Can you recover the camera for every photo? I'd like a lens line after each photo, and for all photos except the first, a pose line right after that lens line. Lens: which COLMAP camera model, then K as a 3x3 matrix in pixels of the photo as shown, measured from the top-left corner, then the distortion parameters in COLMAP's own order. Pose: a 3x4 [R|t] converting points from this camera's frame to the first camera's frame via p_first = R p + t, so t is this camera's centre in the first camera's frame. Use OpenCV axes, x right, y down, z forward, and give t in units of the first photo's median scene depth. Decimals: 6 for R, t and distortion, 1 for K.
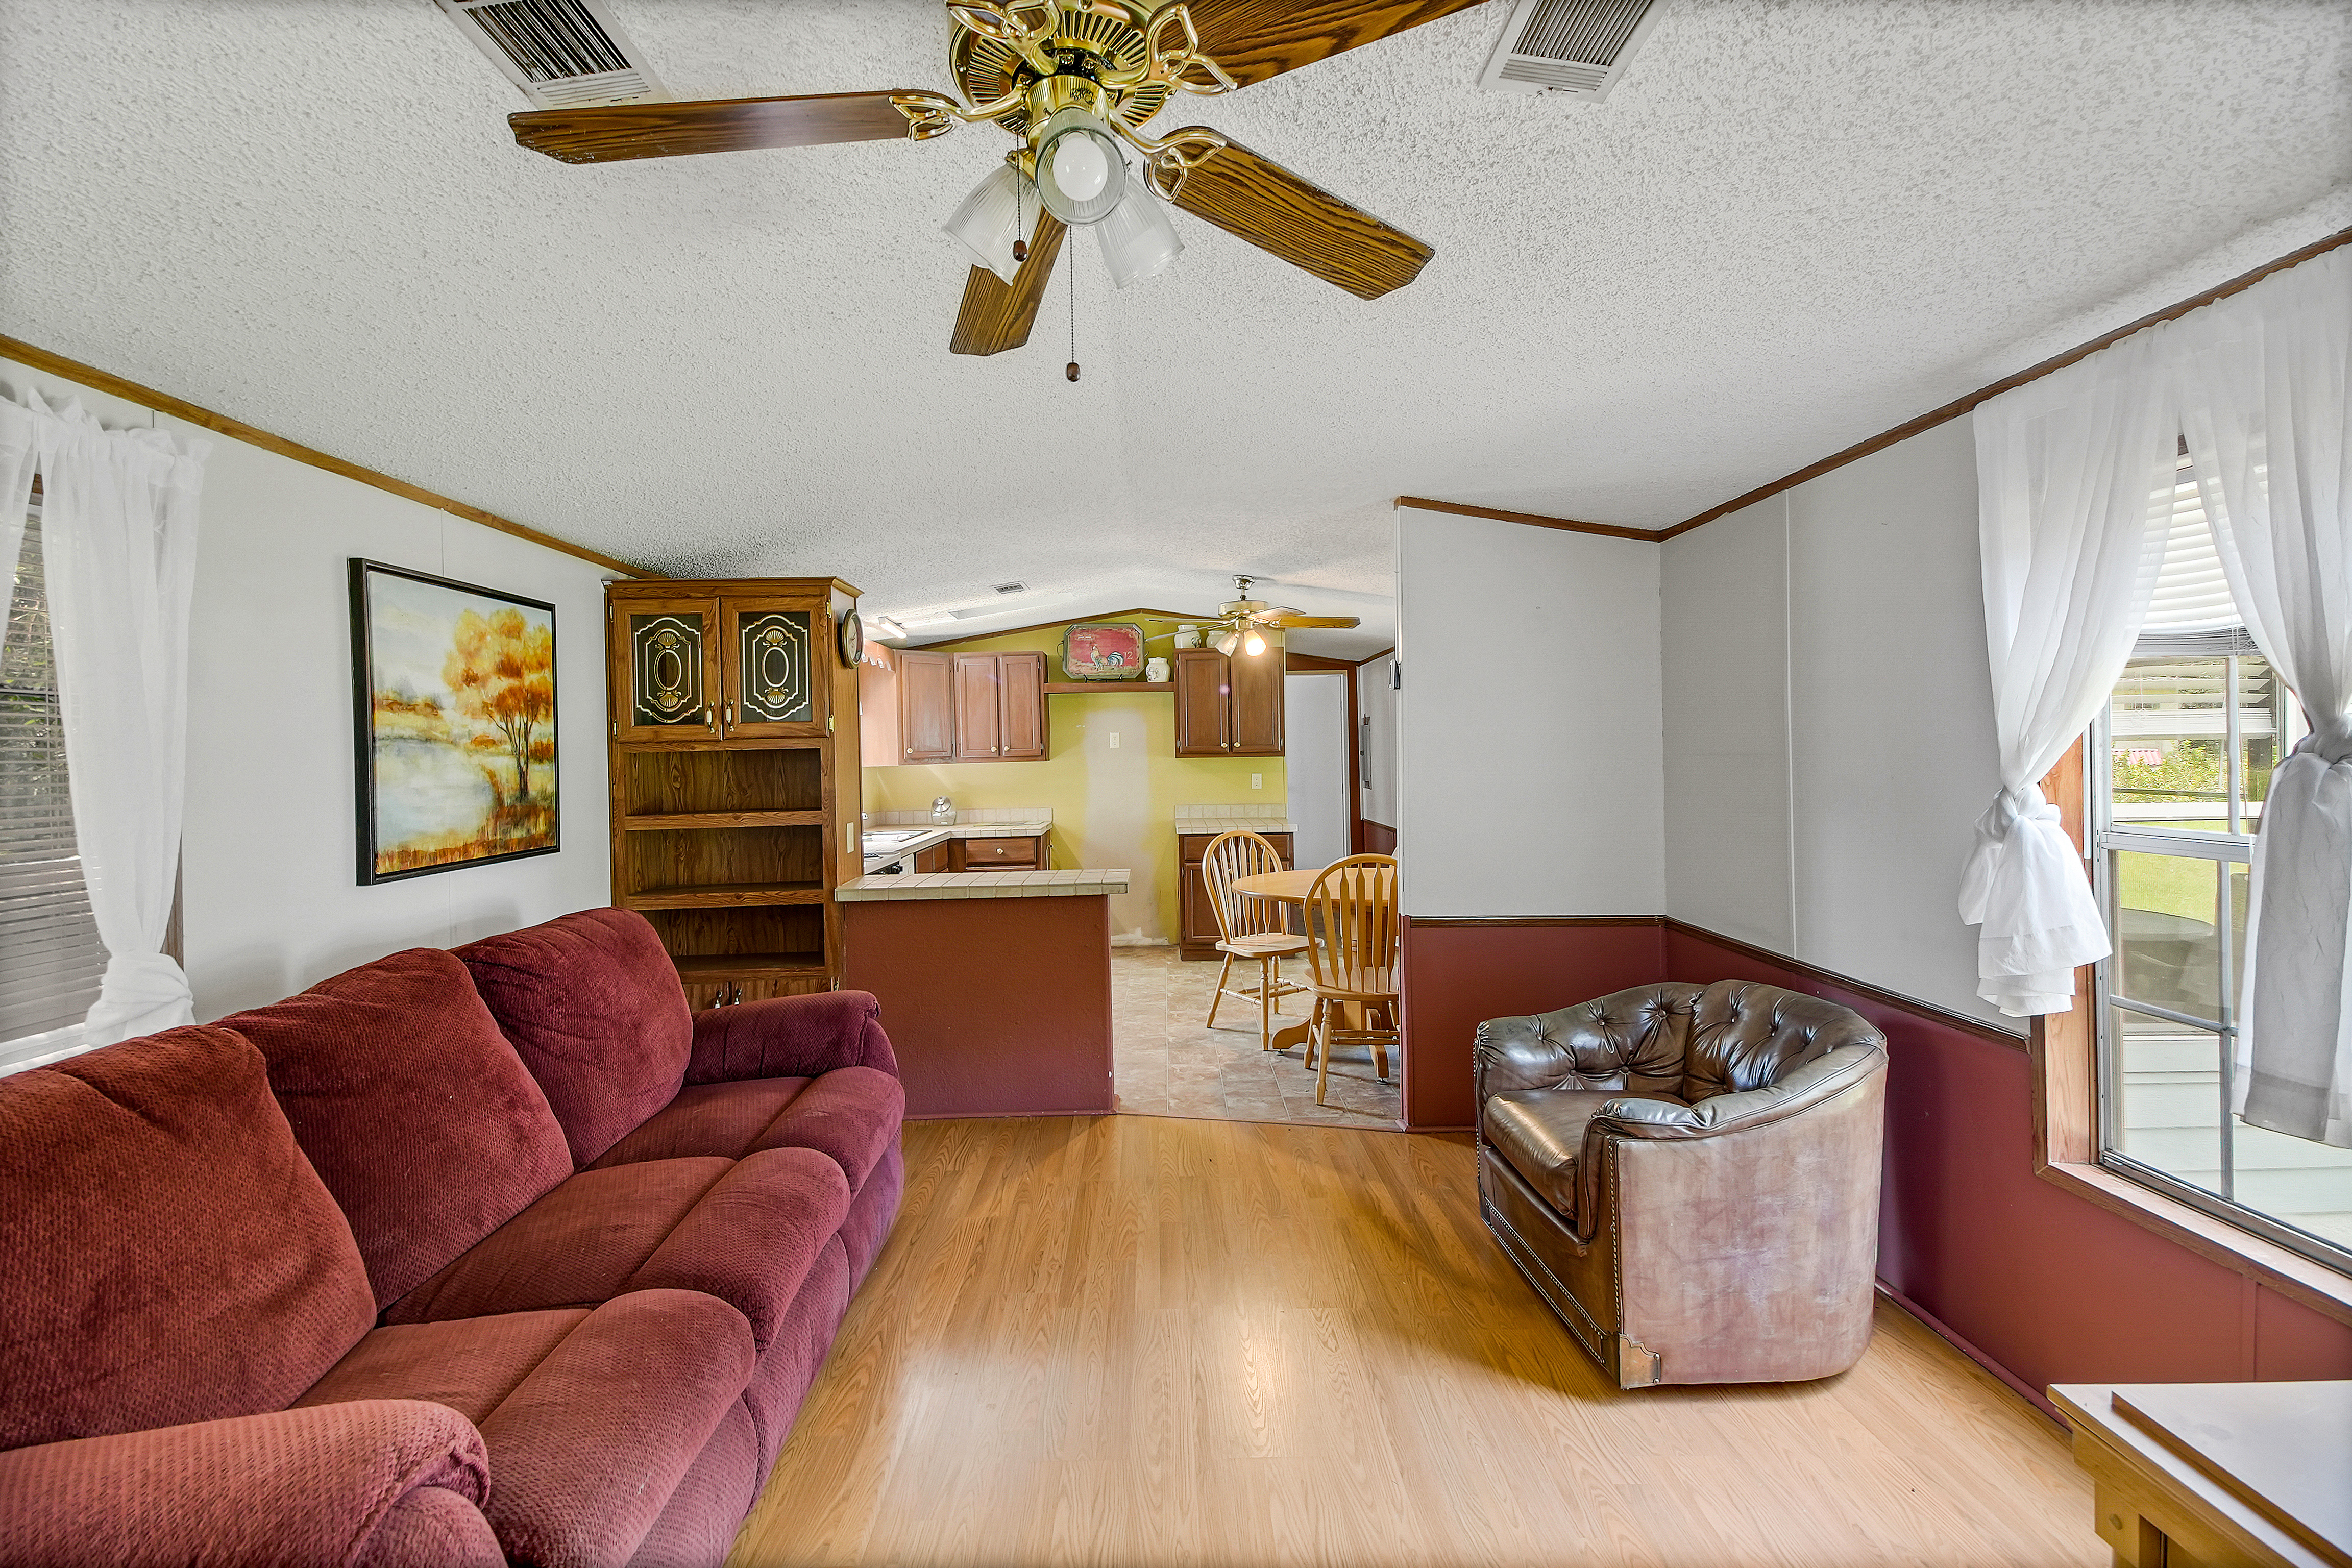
lens RADIAL K [[995.5, 0, 1146.8], [0, 995.5, 752.3], [0, 0, 1]] dist [0.050603, -0.024233]
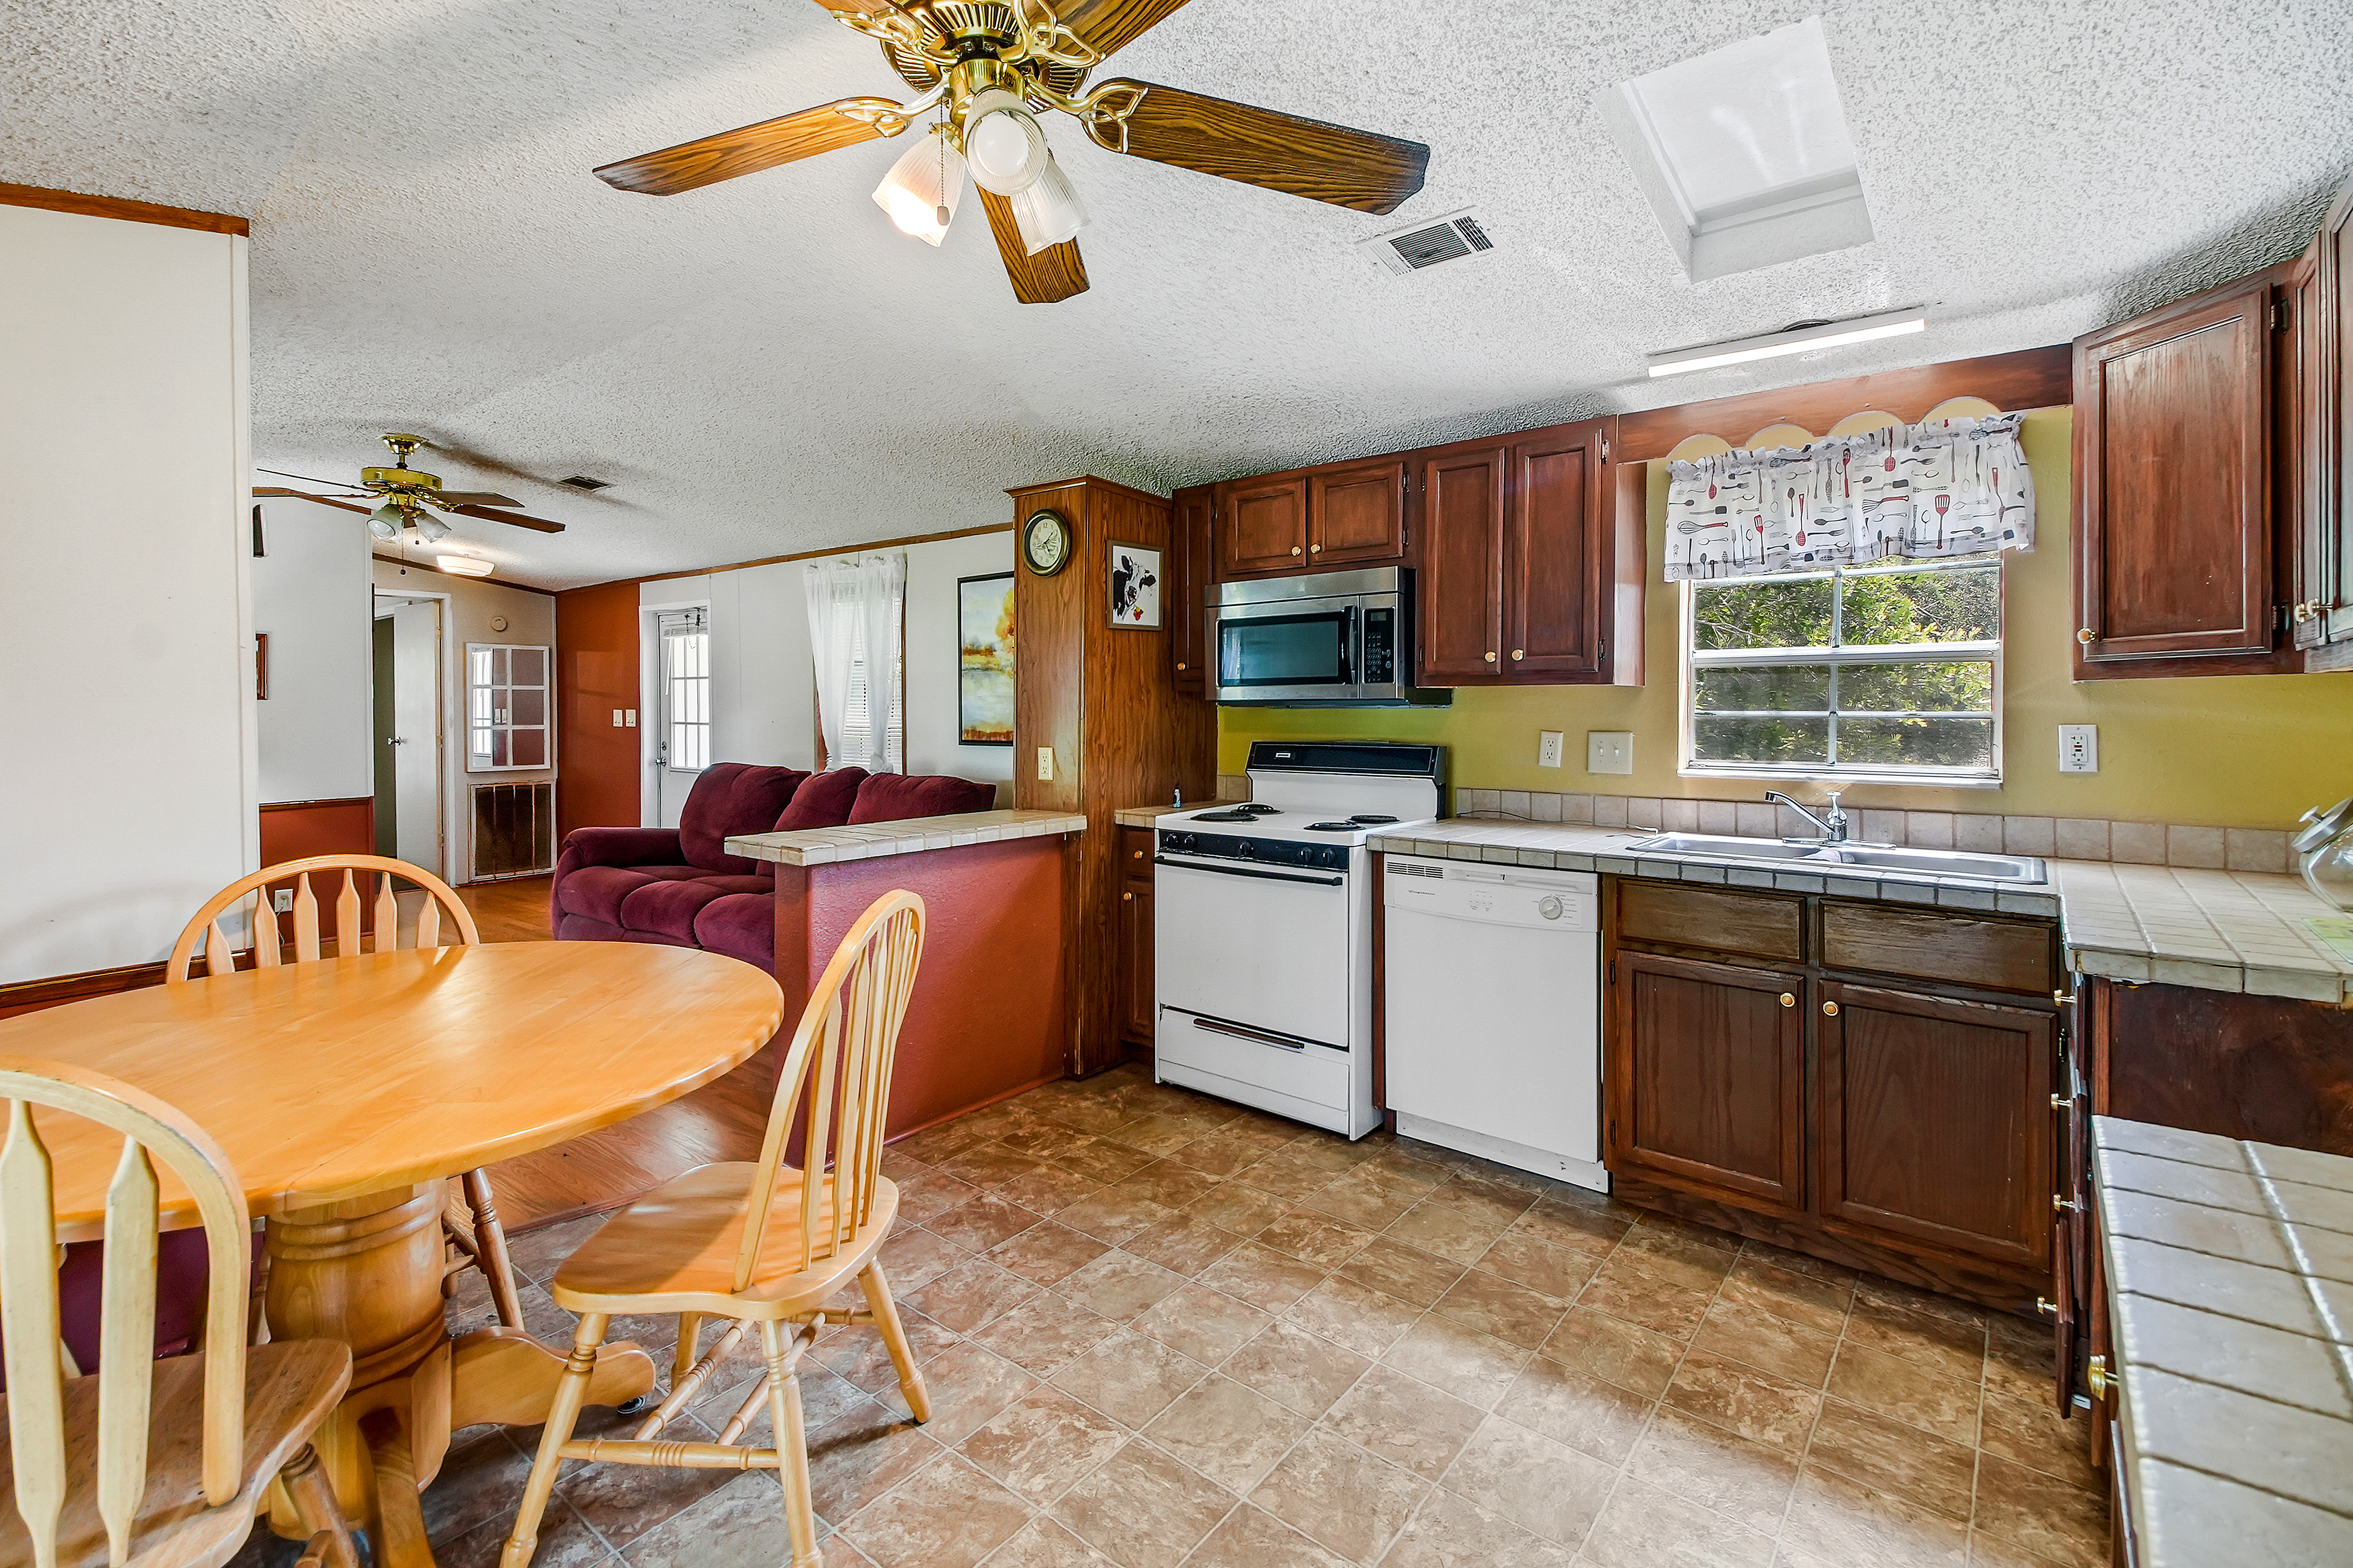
lens RADIAL K [[1051.7, 0, 1163.1], [0, 1051.7, 715.0], [0, 0, 1]] dist [0.049399, -0.023354]
pose [[-0.612675, 0.026611, -0.789887, 0.481287], [0.013850, 0.999641, 0.022935, 0.025441], [0.790213, 0.003112, -0.612824, 2.047258]]
